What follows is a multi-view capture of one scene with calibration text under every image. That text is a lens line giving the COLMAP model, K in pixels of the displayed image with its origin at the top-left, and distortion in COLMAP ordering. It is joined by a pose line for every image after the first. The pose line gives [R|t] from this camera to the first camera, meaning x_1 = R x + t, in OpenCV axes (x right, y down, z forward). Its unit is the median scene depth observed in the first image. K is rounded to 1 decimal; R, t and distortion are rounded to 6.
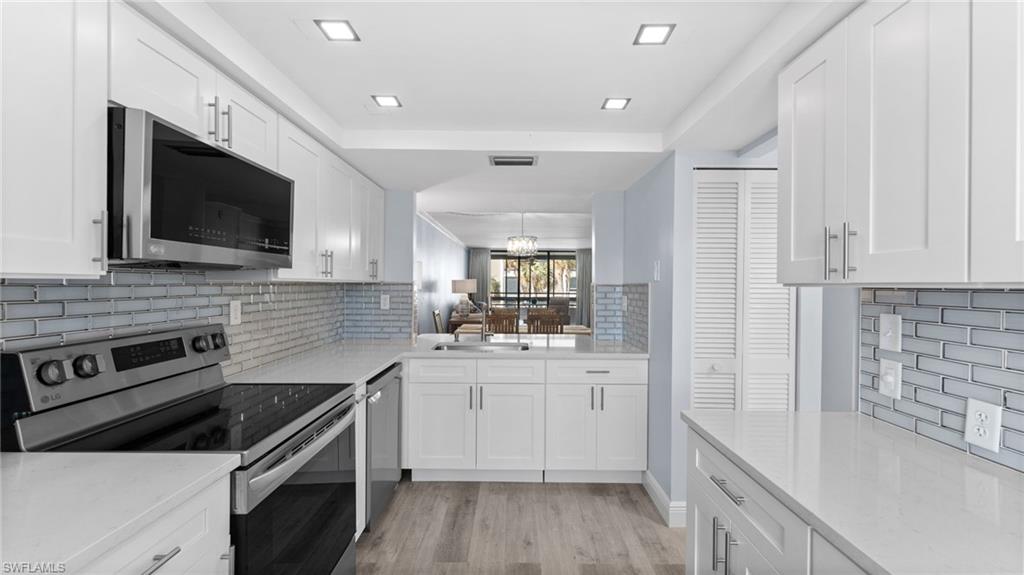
lens RADIAL K [[410.5, 0, 512.0], [0, 410.5, 287.5], [0, 0, 1]] dist [0.000668, 0.000142]
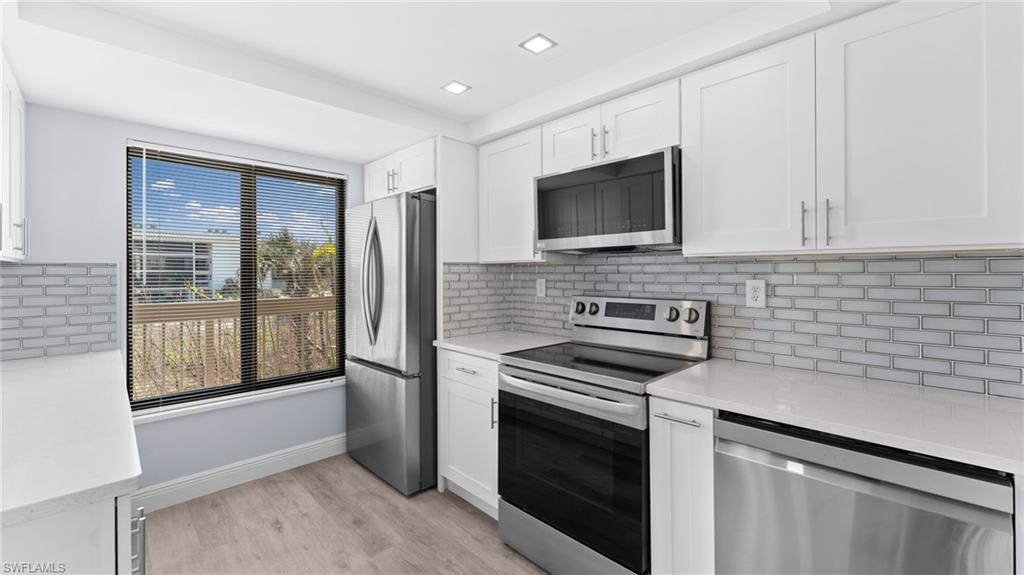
lens RADIAL K [[412.9, 0, 511.7], [0, 412.9, 272.3], [0, 0, 1]] dist [0.001405, 0.000034]
pose [[-0.709318, -0.003908, -0.704878, 0.328794], [-0.006134, 0.999981, 0.000629, 0.018211], [0.704862, 0.004770, -0.709328, 1.272810]]
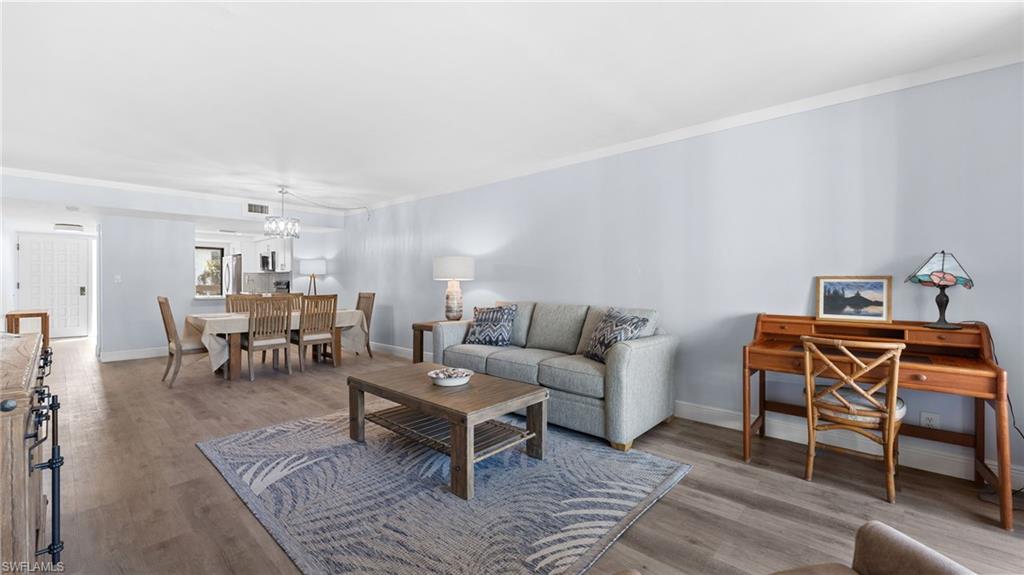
lens RADIAL K [[408.3, 0, 511.5], [0, 408.3, 284.9], [0, 0, 1]] dist [0.001872, 0.000044]
pose [[-0.667648, 0.000286, -0.744477, 1.090442], [-0.010902, 0.999889, 0.010160, 0.050940], [0.744398, 0.014900, -0.667570, 5.860669]]
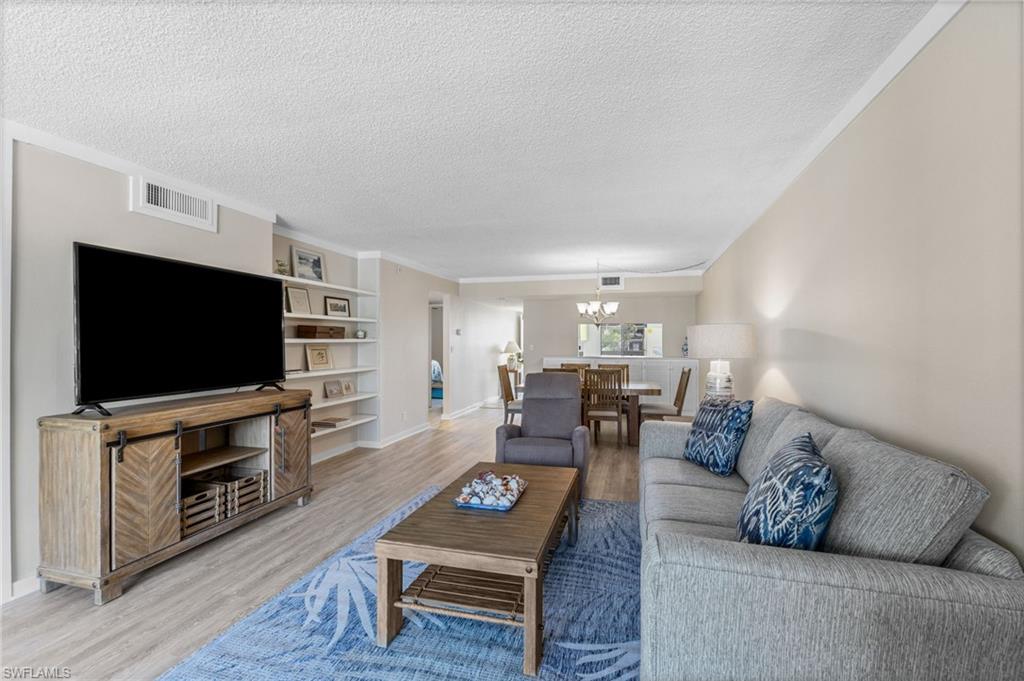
lens RADIAL K [[429.4, 0, 494.2], [0, 429.4, 346.5], [0, 0, 1]] dist [-0.000847, -0.000159]
pose [[-0.953306, 0.002866, 0.301992, -0.134656], [0.007195, 0.999887, 0.013222, -0.012963], [-0.301920, 0.014778, -0.953219, 5.849391]]
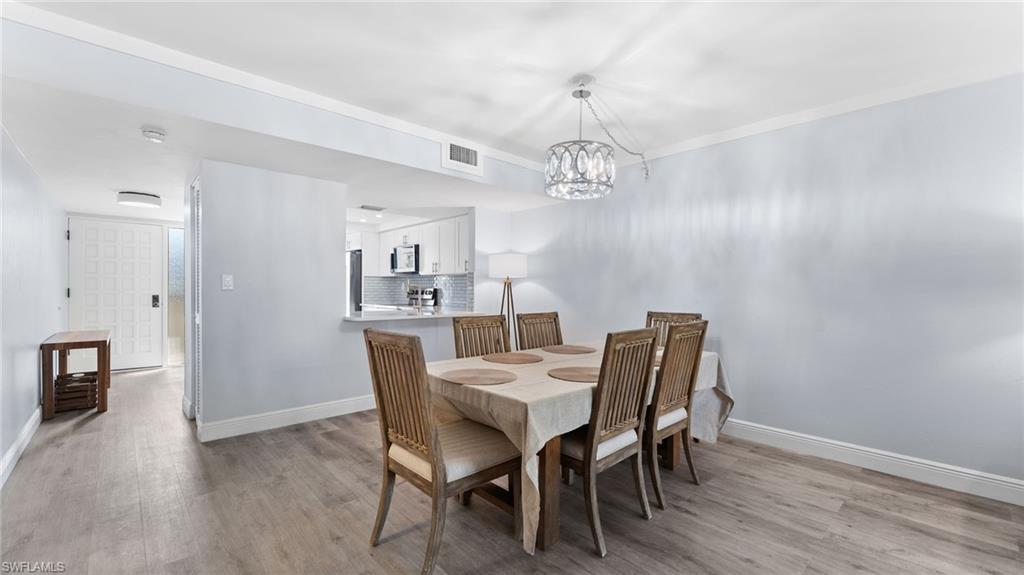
lens RADIAL K [[417.0, 0, 515.4], [0, 417.0, 296.4], [0, 0, 1]] dist [0.000280, 0.000061]
pose [[-0.723718, 0.000919, -0.690095, 1.095093], [-0.017425, 0.999656, 0.019605, 0.070326], [0.689876, 0.026214, -0.723453, 3.650316]]
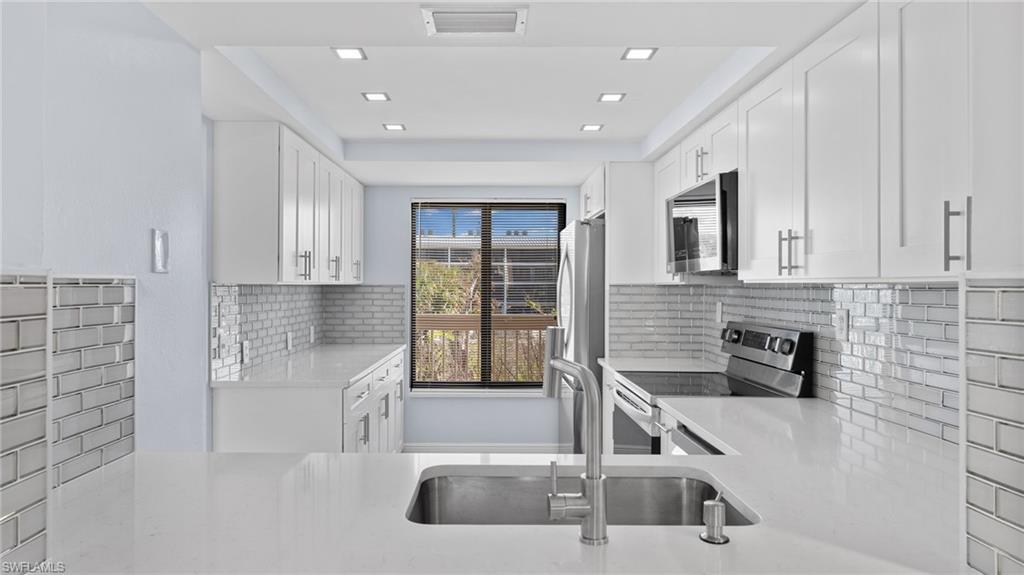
lens RADIAL K [[625.6, 0, 493.4], [0, 625.6, 285.5], [0, 0, 1]] dist [0.001007, 0.000405]
pose [[-0.999922, -0.008852, -0.008790, -0.017211], [-0.008909, 0.999940, 0.006373, -0.013821], [0.008733, 0.006451, -0.999941, 2.175727]]
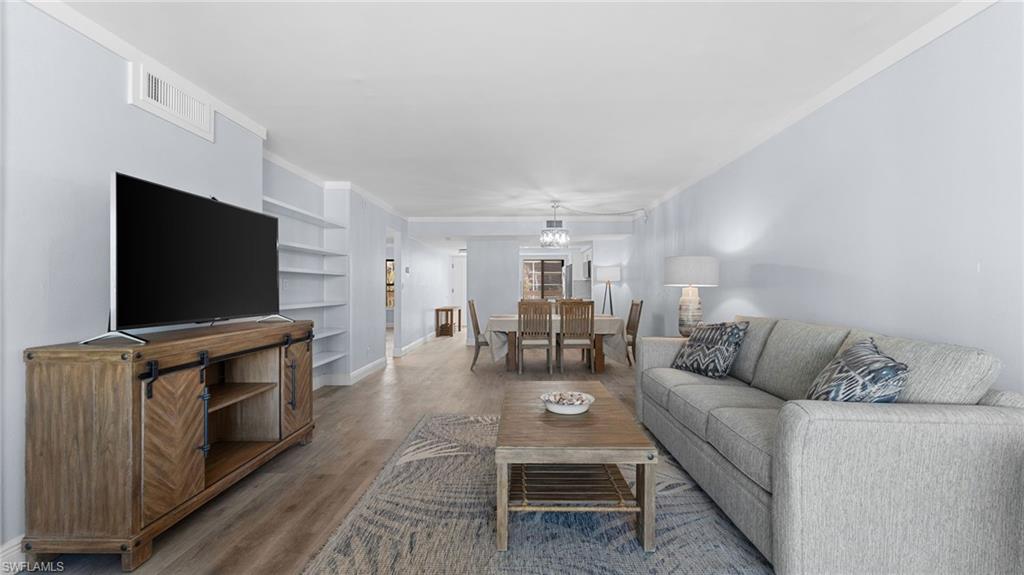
lens RADIAL K [[422.3, 0, 512.8], [0, 422.3, 283.3], [0, 0, 1]] dist [-0.003526, -0.000358]
pose [[-0.999843, -0.004061, 0.017222, 0.326705], [-0.004090, 0.999990, -0.001688, 0.043217], [-0.017215, -0.001758, -0.999850, 5.992425]]
